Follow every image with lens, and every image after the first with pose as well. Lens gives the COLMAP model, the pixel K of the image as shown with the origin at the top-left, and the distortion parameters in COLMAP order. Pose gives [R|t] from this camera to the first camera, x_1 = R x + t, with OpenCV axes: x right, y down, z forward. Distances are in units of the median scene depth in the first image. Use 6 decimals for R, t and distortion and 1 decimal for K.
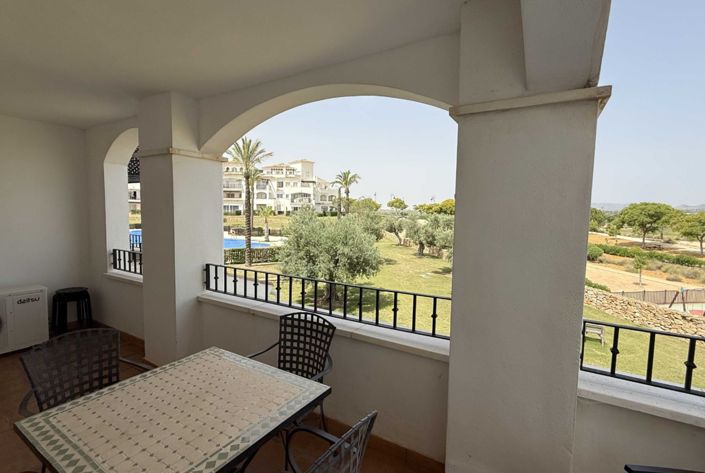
lens RADIAL K [[335.5, 0, 350.9], [0, 335.5, 236.5], [0, 0, 1]] dist [-0.001716, 0.000975]
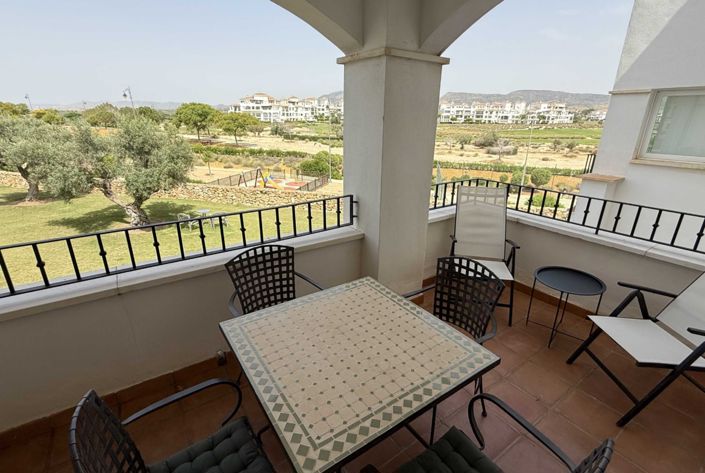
lens RADIAL K [[335.5, 0, 350.9], [0, 335.5, 236.5], [0, 0, 1]] dist [-0.001716, 0.000975]
pose [[0.400353, -0.319019, 0.859037, -0.434827], [0.063038, 0.944811, 0.321494, -0.044510], [-0.914190, -0.074558, 0.398368, 0.209649]]
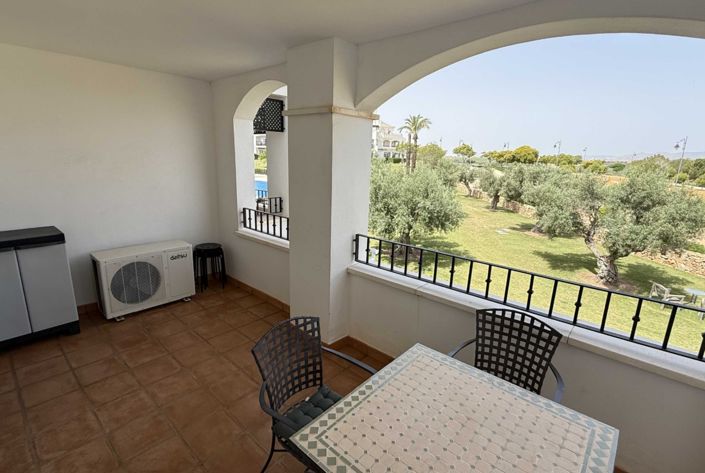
lens RADIAL K [[335.5, 0, 350.9], [0, 335.5, 236.5], [0, 0, 1]] dist [-0.001716, 0.000975]
pose [[0.985063, 0.053477, -0.163678, -0.221813], [-0.027072, 0.986829, 0.159486, -0.046102], [0.170051, -0.152672, 0.973537, 0.065727]]
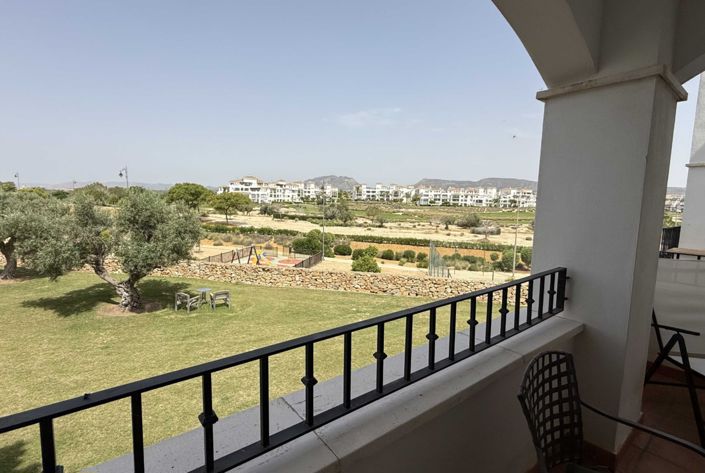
lens RADIAL K [[335.5, 0, 350.9], [0, 335.5, 236.5], [0, 0, 1]] dist [-0.001716, 0.000975]
pose [[0.352979, -0.110191, 0.929120, -0.372687], [0.051271, 0.993827, 0.098387, -0.014083], [-0.934225, 0.012908, 0.356449, 0.580152]]
